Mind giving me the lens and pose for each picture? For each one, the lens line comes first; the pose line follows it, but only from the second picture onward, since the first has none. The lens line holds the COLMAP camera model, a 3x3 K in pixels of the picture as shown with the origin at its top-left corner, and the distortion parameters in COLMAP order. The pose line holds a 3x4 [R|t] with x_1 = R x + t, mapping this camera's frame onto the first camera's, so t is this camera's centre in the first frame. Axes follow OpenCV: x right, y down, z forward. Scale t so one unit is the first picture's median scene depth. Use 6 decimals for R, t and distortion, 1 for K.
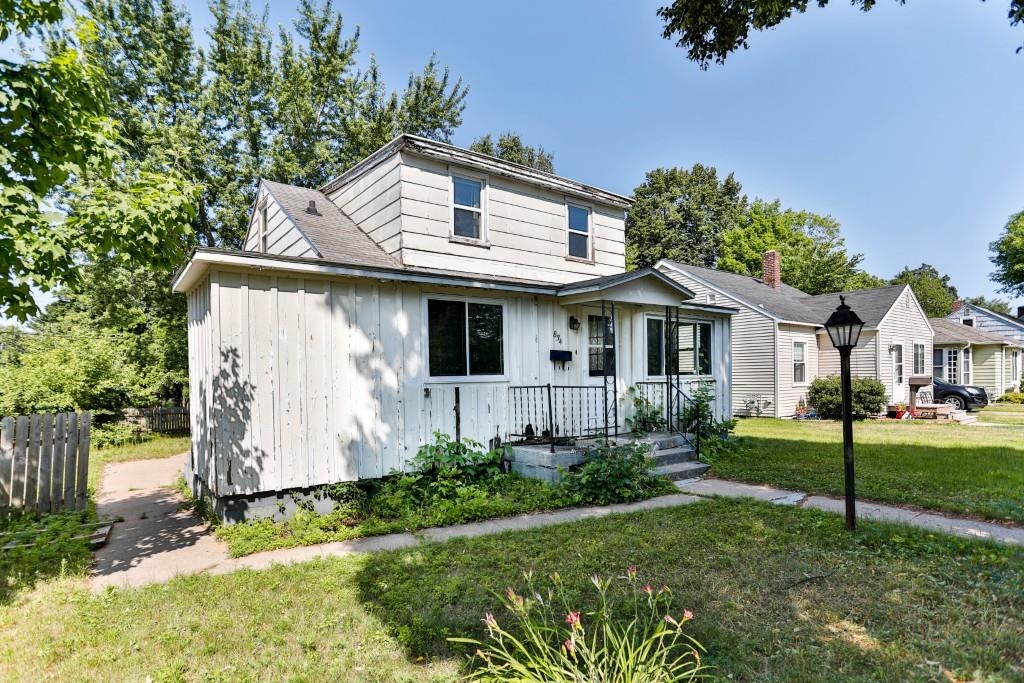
lens RADIAL K [[560.3, 0, 541.6], [0, 560.3, 343.5], [0, 0, 1]] dist [-0.003228, 0.000443]
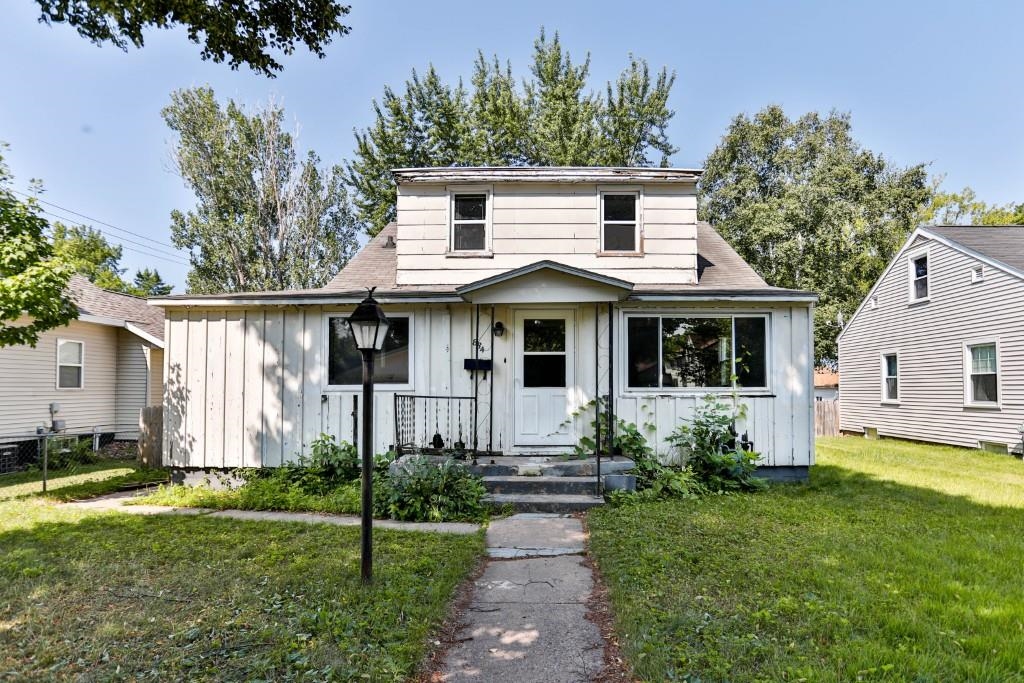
lens RADIAL K [[560.3, 0, 541.6], [0, 560.3, 343.5], [0, 0, 1]] dist [-0.003228, 0.000443]
pose [[0.774407, -0.031185, -0.631919, 0.766802], [0.027745, 0.999498, -0.015324, 0.003639], [0.632080, -0.005665, 0.774883, 0.344733]]
